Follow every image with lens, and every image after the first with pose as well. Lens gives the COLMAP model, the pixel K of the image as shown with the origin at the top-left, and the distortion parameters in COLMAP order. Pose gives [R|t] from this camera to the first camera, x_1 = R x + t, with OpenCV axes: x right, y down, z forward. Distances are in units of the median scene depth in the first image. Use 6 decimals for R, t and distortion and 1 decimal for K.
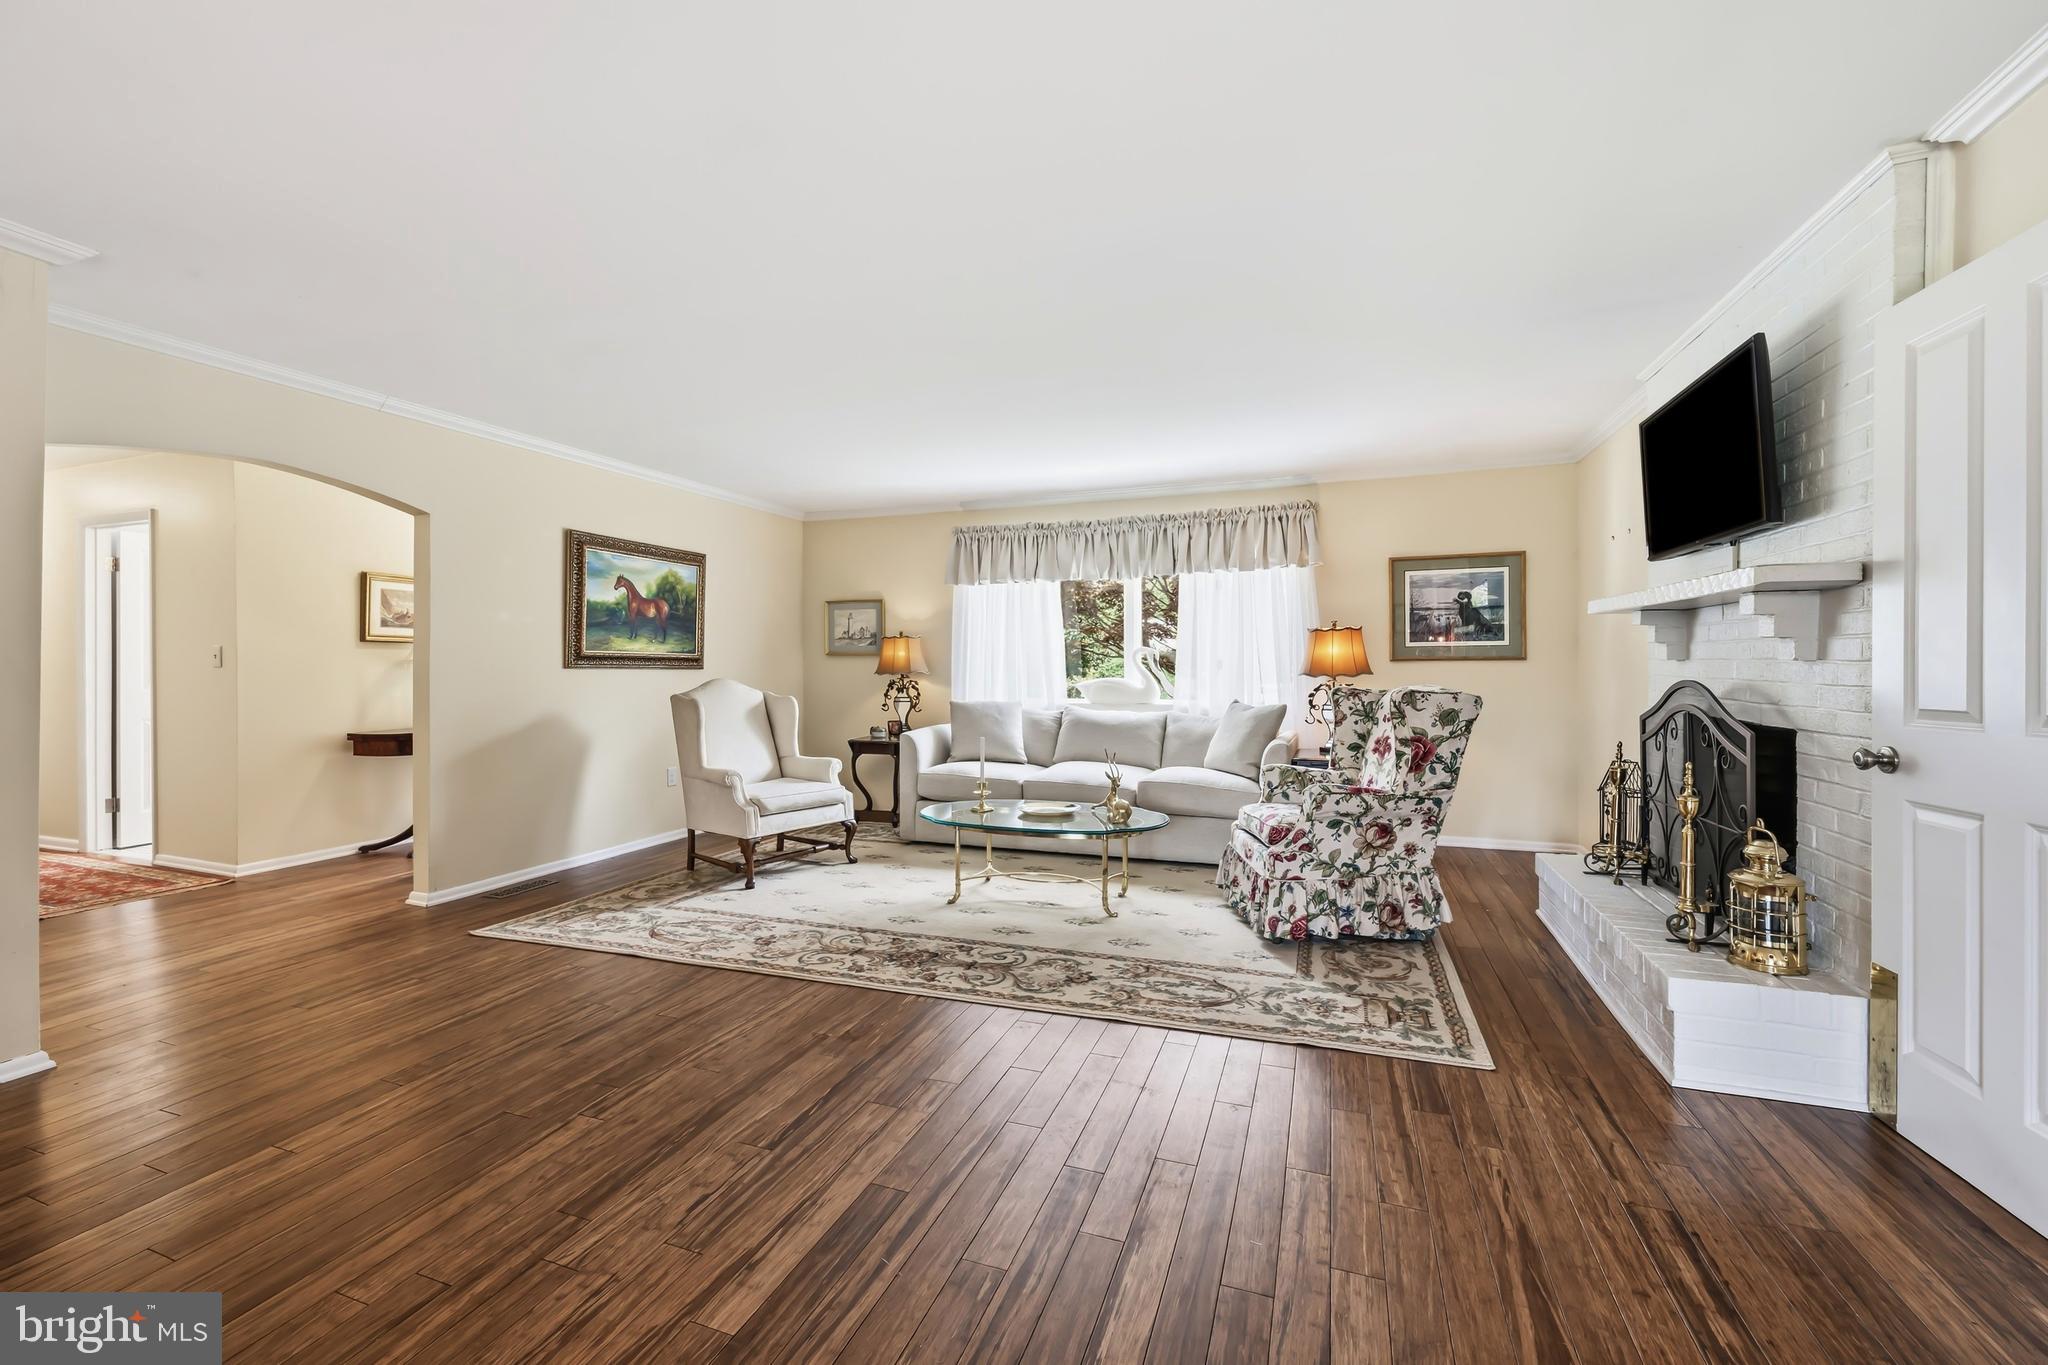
lens RADIAL K [[830.5, 0, 1037.3], [0, 830.5, 671.3], [0, 0, 1]] dist [-0.001843, 0.000978]
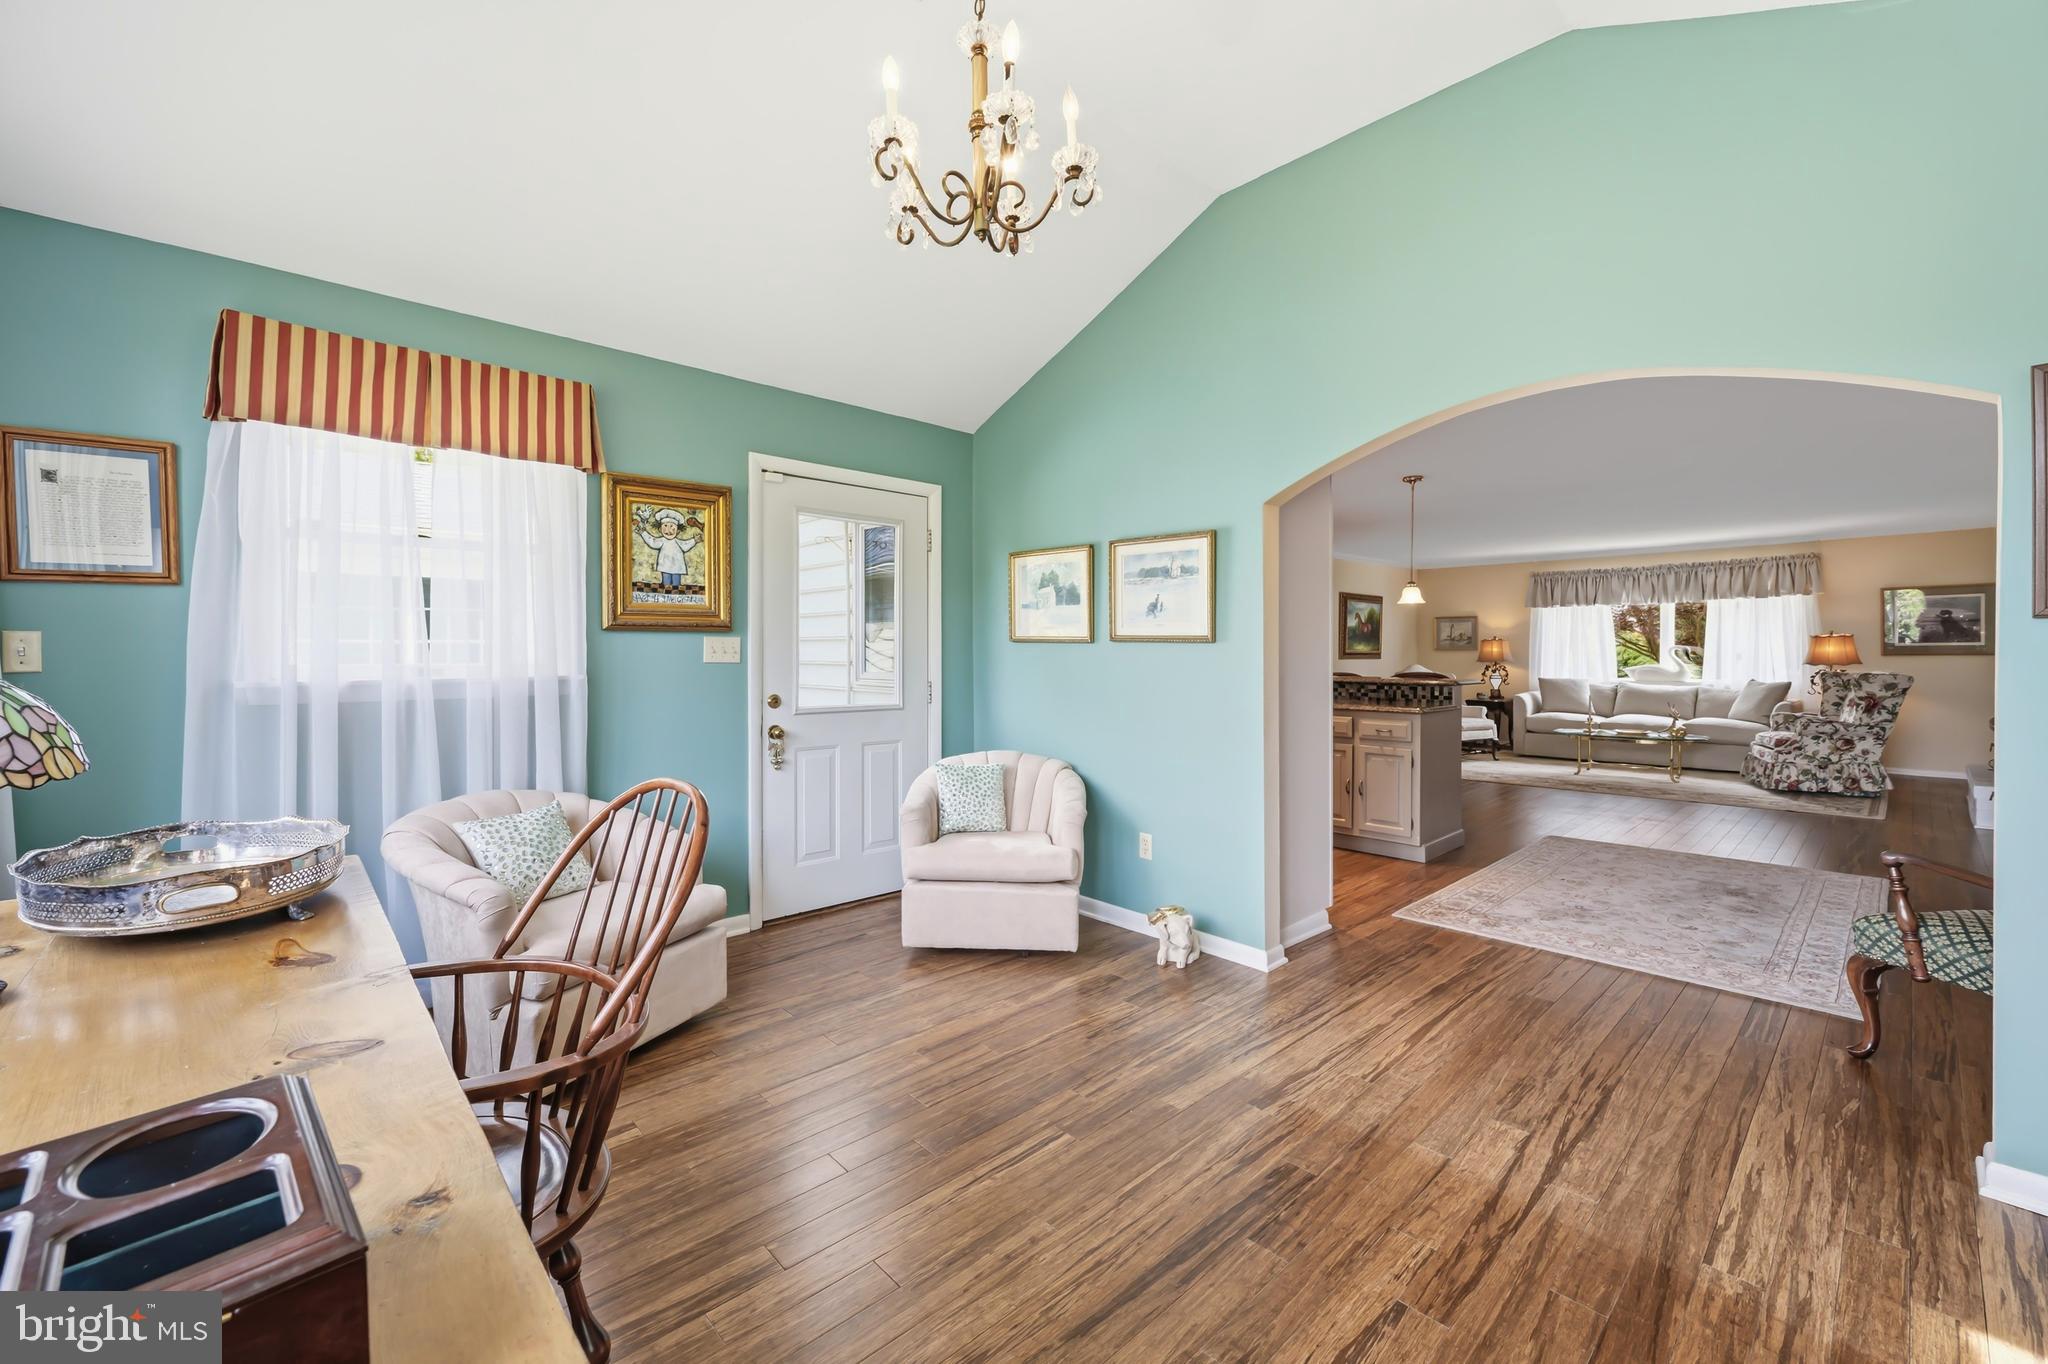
lens RADIAL K [[830.5, 0, 1032.1], [0, 830.5, 660.5], [0, 0, 1]] dist [-0.001843, 0.000978]
pose [[0.889722, 0.002608, -0.456495, -0.301914], [0.001443, 0.999963, 0.008527, -0.019836], [0.456500, -0.008245, 0.889685, -1.197590]]
